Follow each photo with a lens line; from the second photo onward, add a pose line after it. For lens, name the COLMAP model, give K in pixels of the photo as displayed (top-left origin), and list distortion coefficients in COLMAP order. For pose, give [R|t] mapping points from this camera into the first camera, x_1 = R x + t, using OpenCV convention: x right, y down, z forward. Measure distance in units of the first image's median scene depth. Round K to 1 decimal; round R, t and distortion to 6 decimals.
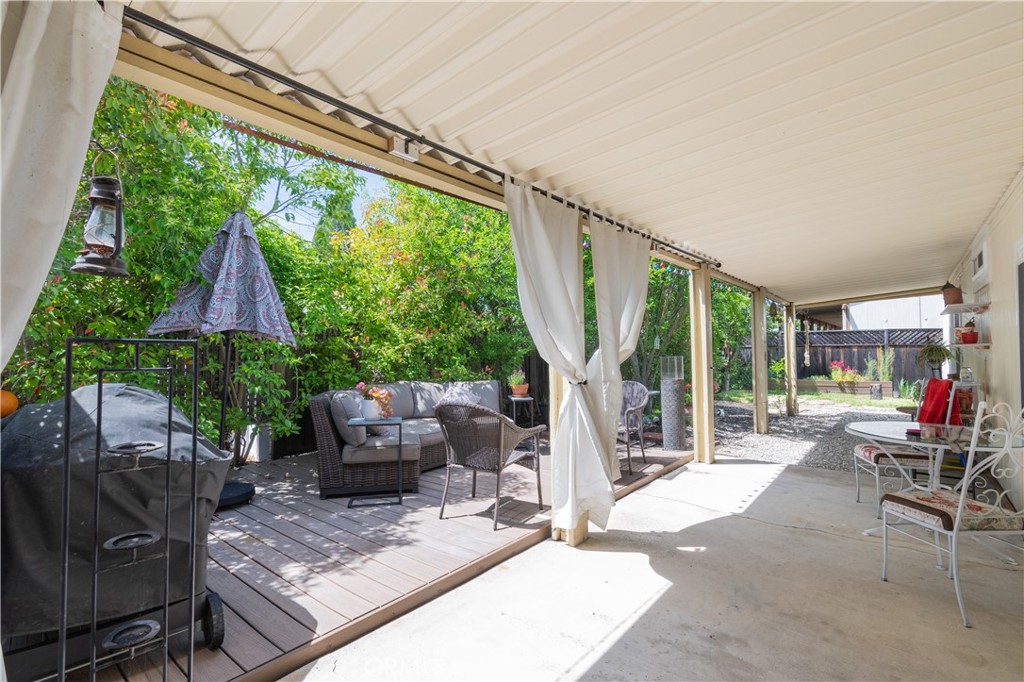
lens RADIAL K [[455.7, 0, 512.0], [0, 455.7, 341.0], [0, 0, 1]] dist [0.013014, 0.000096]
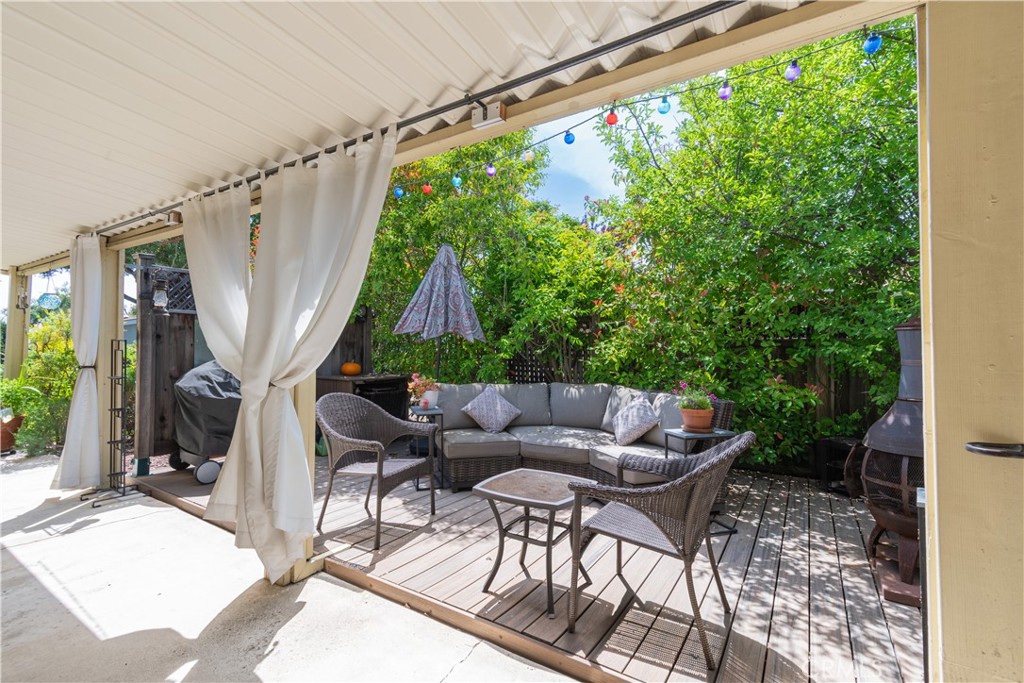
lens RADIAL K [[455.7, 0, 512.0], [0, 455.7, 341.5], [0, 0, 1]] dist [0.013014, 0.000096]
pose [[0.130252, -0.011503, -0.991414, 0.948410], [0.018110, 0.999793, -0.009221, 0.026622], [0.991316, -0.016754, 0.130433, 1.226695]]
